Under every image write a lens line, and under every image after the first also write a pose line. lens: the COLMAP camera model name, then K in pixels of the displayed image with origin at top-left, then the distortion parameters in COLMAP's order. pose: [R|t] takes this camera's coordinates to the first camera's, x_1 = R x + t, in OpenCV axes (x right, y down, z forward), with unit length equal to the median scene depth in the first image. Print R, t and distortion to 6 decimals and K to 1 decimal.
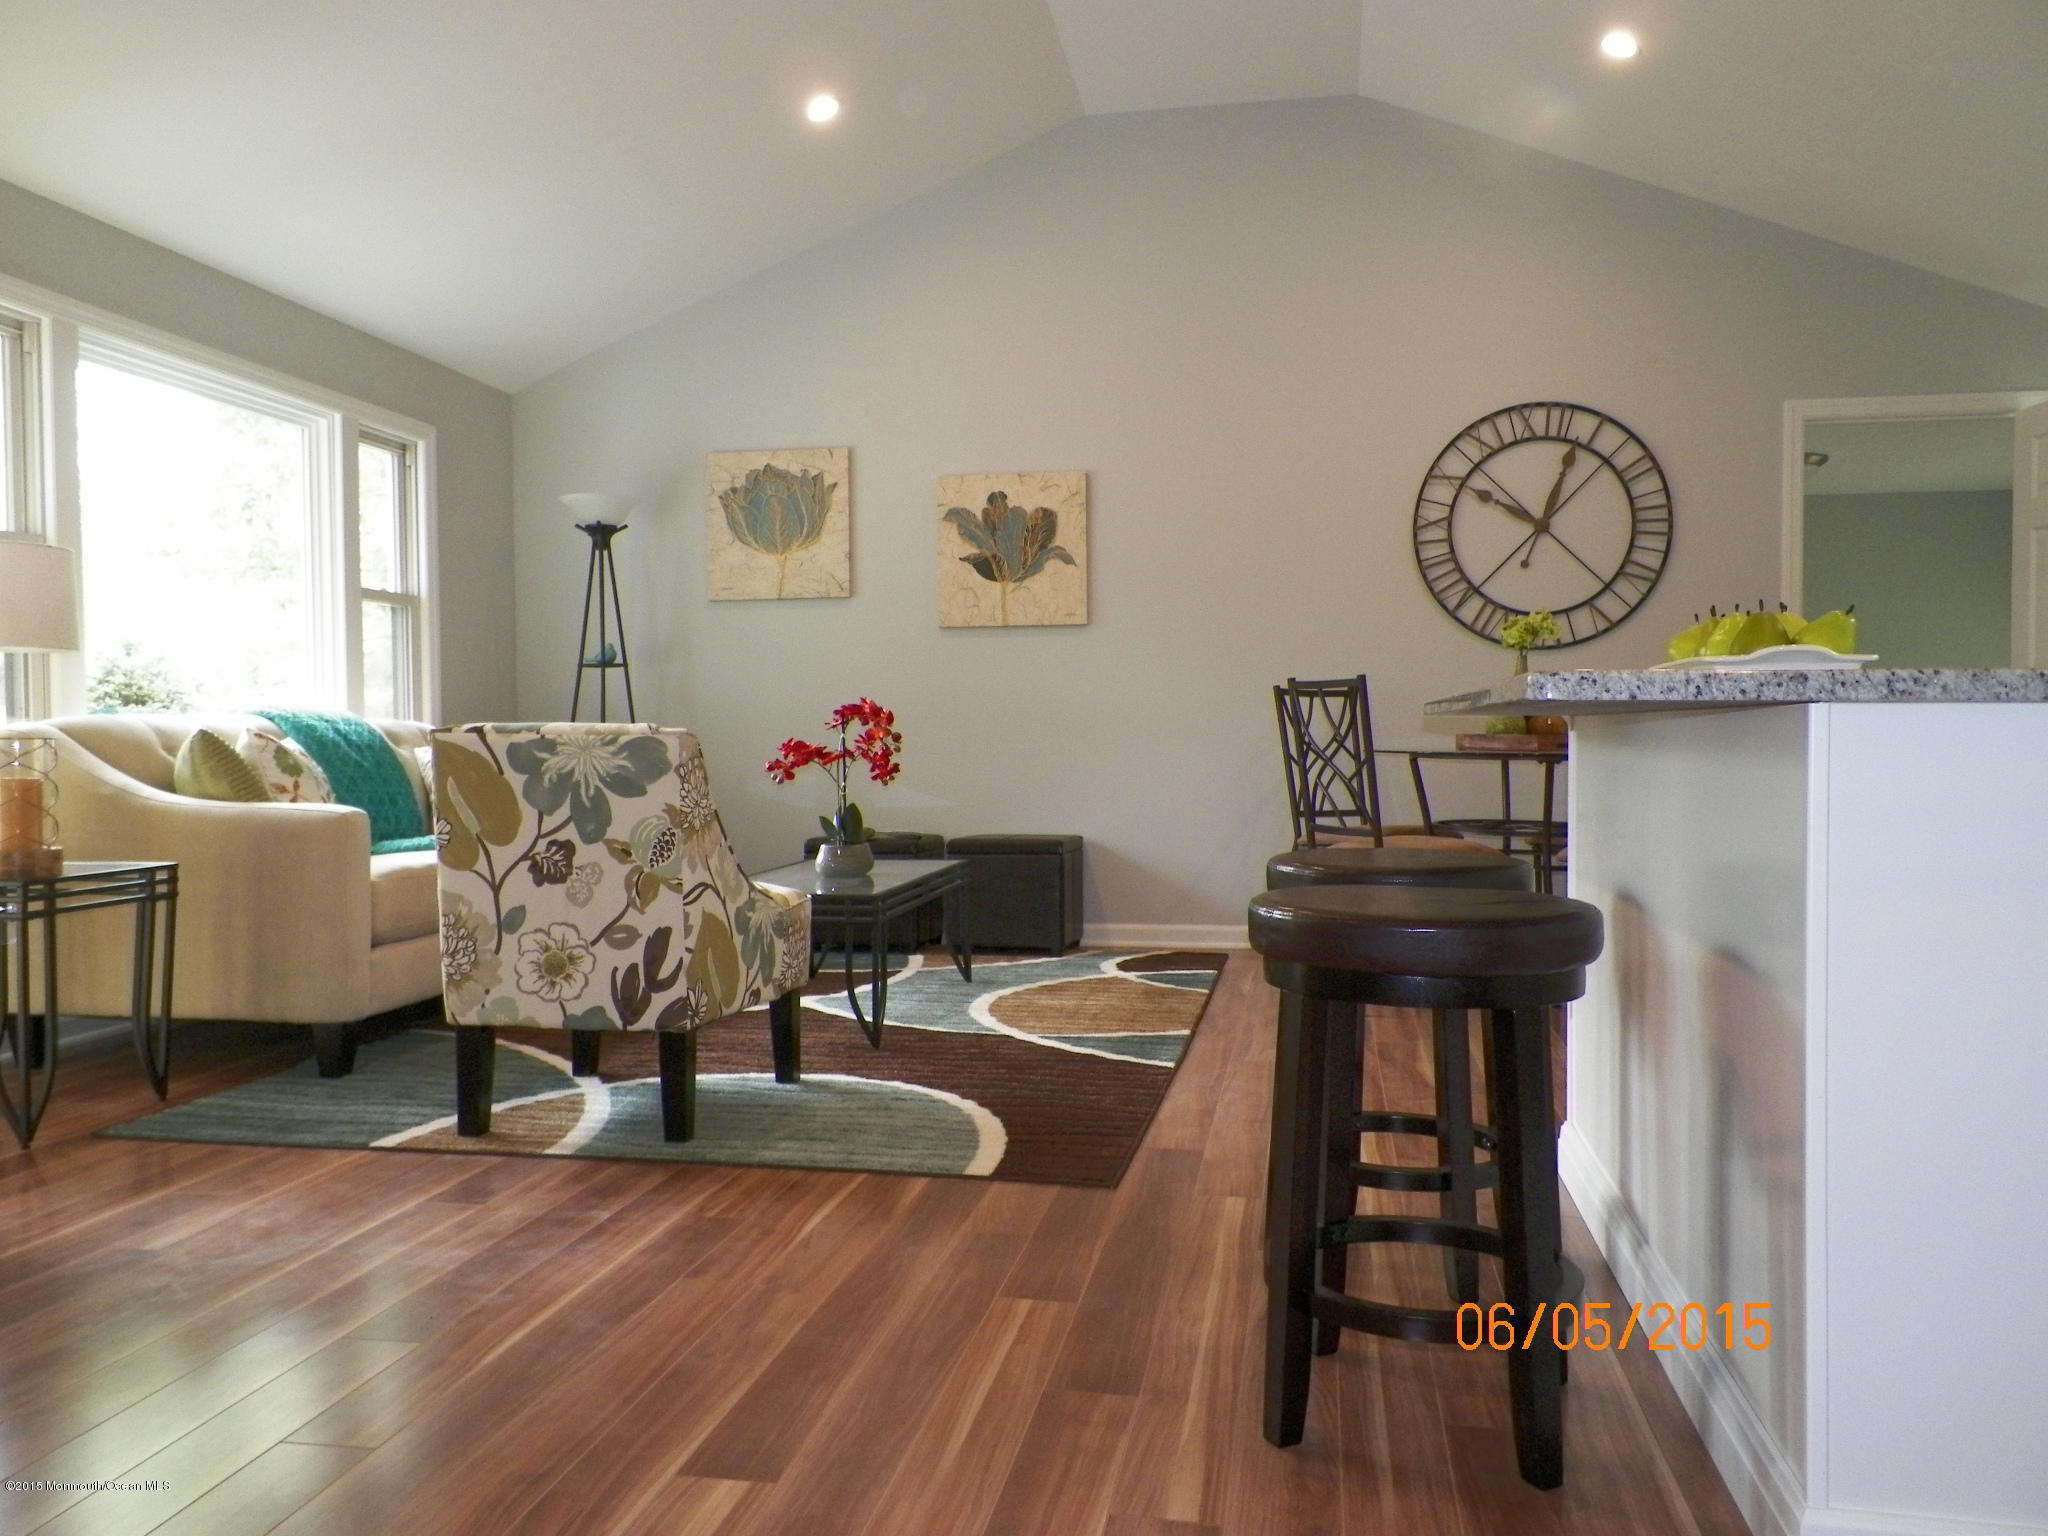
lens RADIAL K [[1604.0, 0, 1024.0], [0, 1604.0, 768.0], [0, 0, 1]] dist [0.032503, -0.002010]
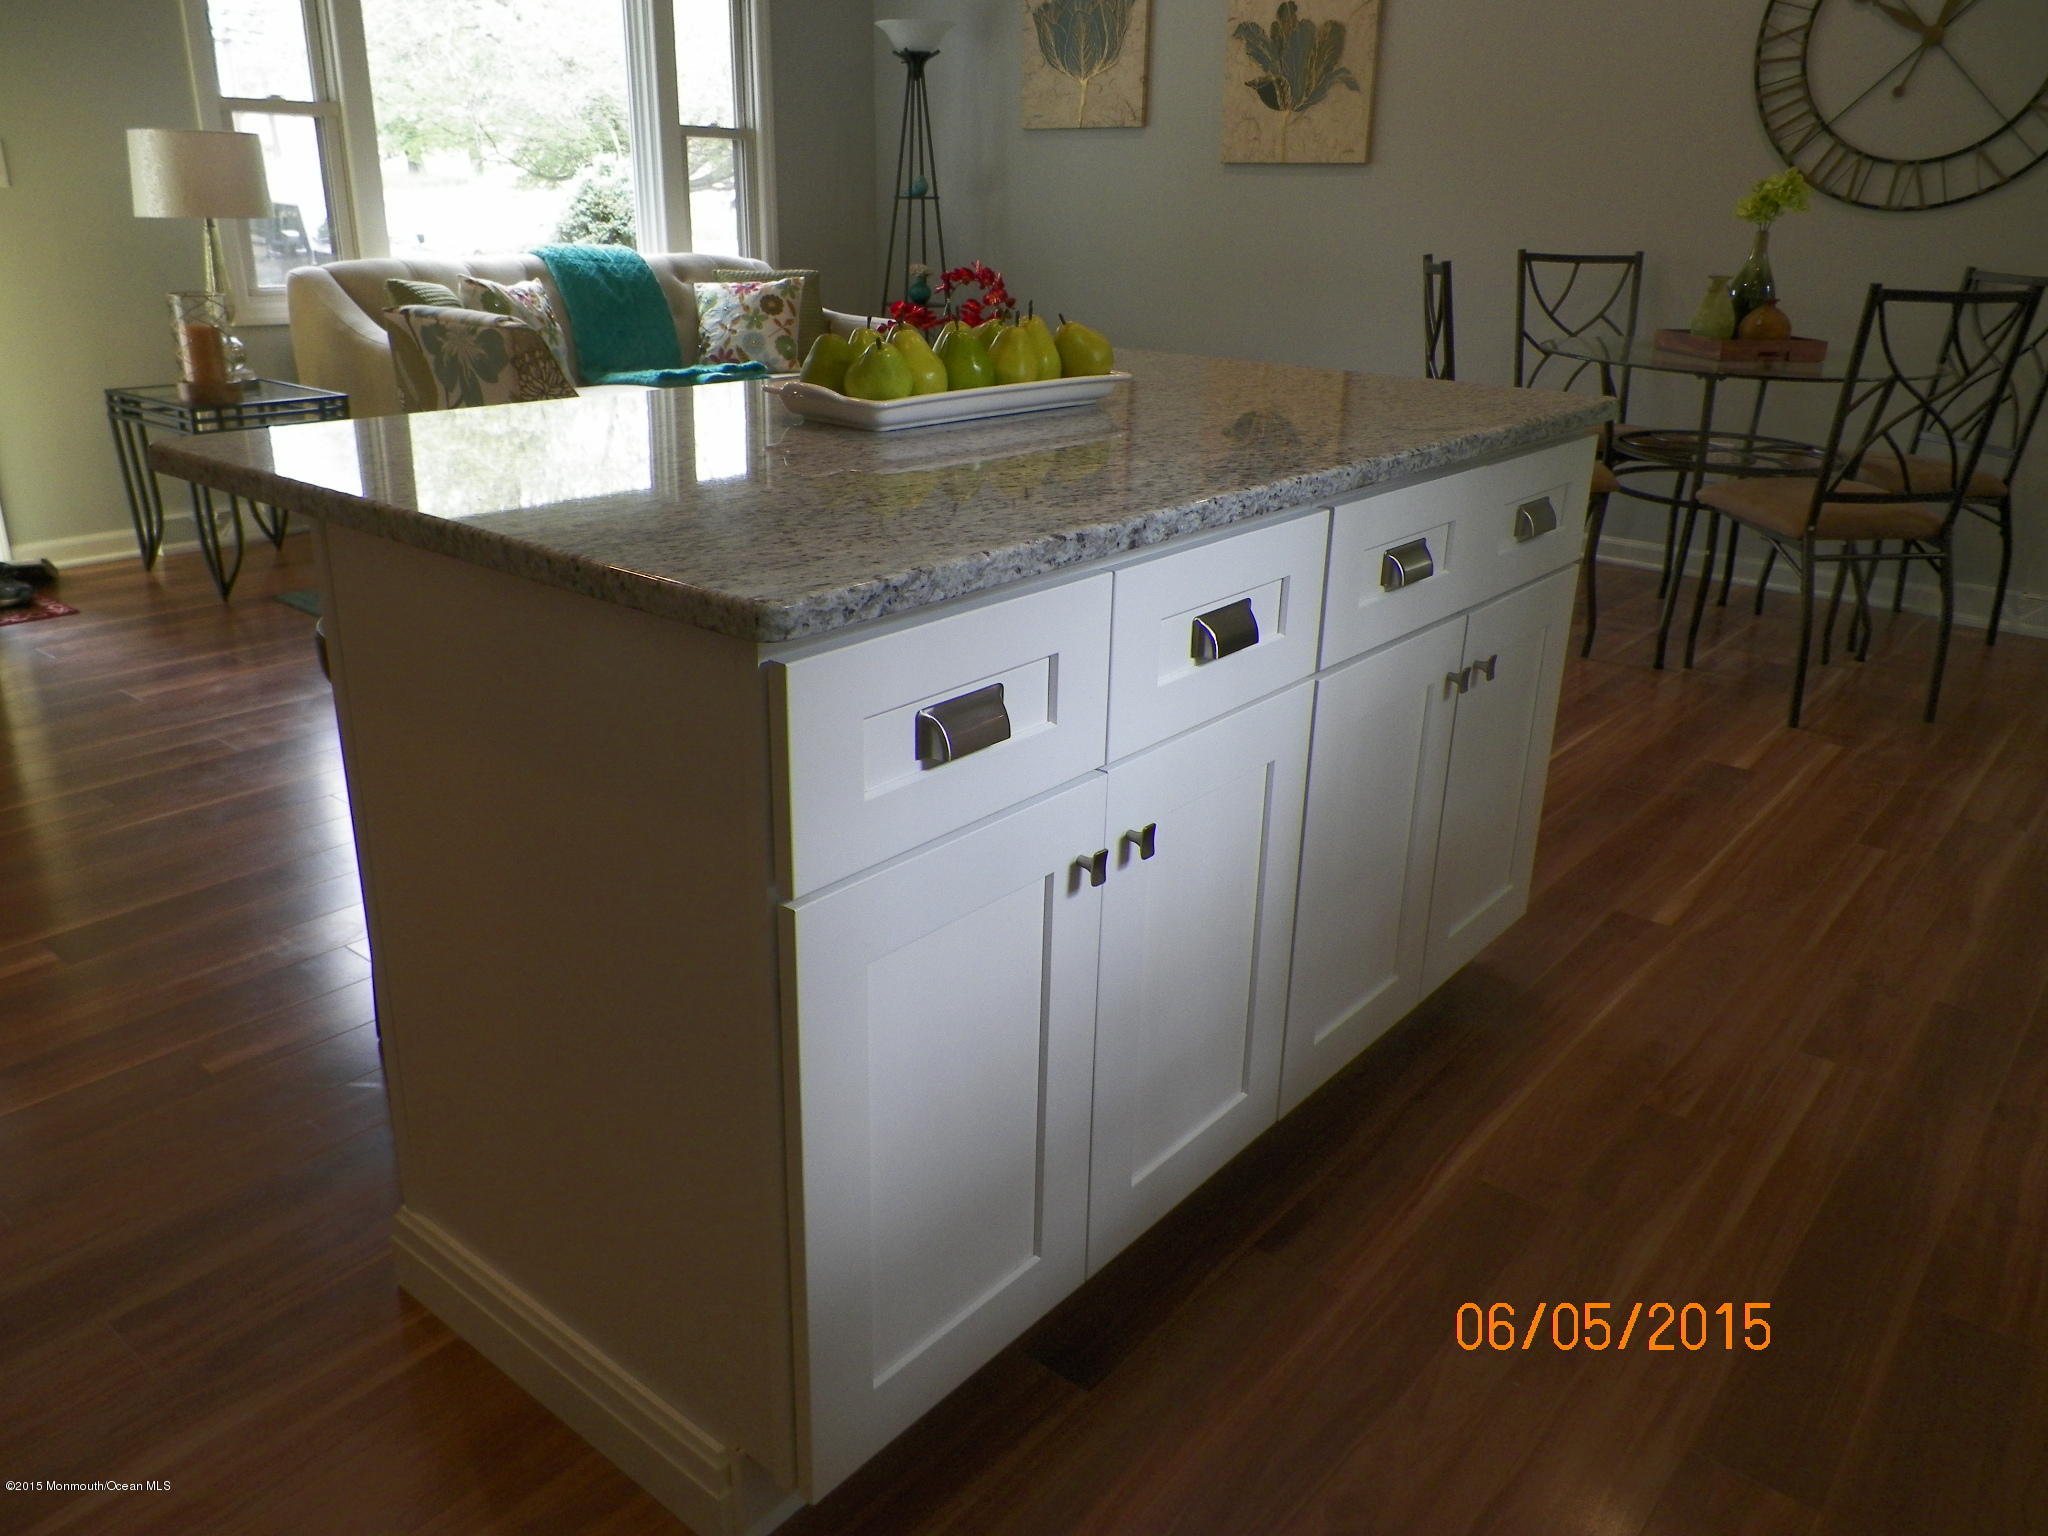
lens RADIAL K [[1530.6, 0, 1024.0], [0, 1530.6, 768.0], [0, 0, 1]] dist [0.010182, -0.012235]
pose [[0.874161, 0.191520, -0.446276, 0.320175], [-0.034314, 0.941014, 0.336624, -0.053063], [0.484422, -0.278950, 0.829170, 0.100855]]
